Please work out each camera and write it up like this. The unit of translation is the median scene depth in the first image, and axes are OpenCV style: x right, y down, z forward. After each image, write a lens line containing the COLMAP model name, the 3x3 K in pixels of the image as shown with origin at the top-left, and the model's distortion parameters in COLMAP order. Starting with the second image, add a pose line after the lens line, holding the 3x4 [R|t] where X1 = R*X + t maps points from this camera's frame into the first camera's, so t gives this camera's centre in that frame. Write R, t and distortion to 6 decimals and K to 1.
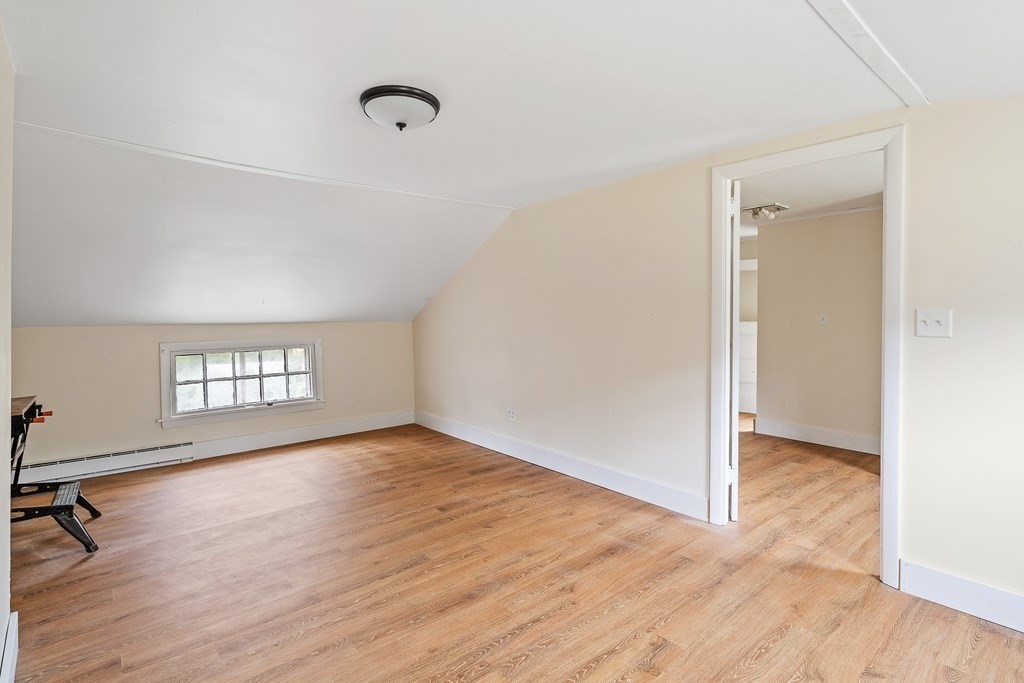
lens RADIAL K [[479.7, 0, 518.3], [0, 479.7, 330.2], [0, 0, 1]] dist [-0.000502, 0.000096]
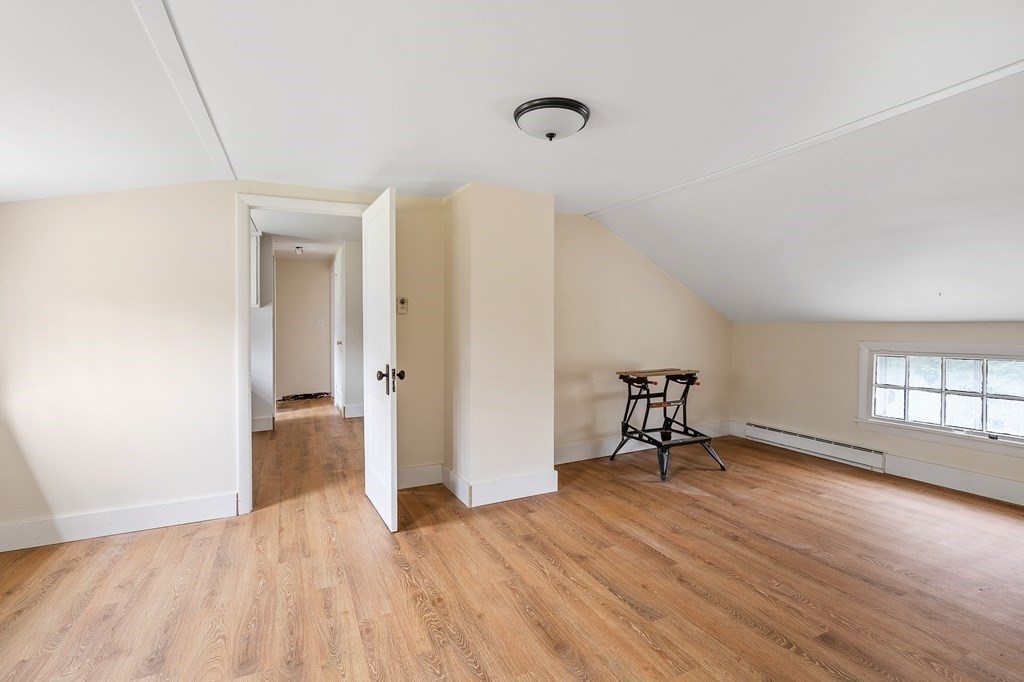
lens RADIAL K [[479.7, 0, 518.3], [0, 479.7, 329.7], [0, 0, 1]] dist [-0.000502, 0.000096]
pose [[-0.239820, 0.024815, -0.970500, 0.389681], [-0.013734, 0.999487, 0.028950, -0.015013], [0.970720, 0.020271, -0.239356, 0.601138]]
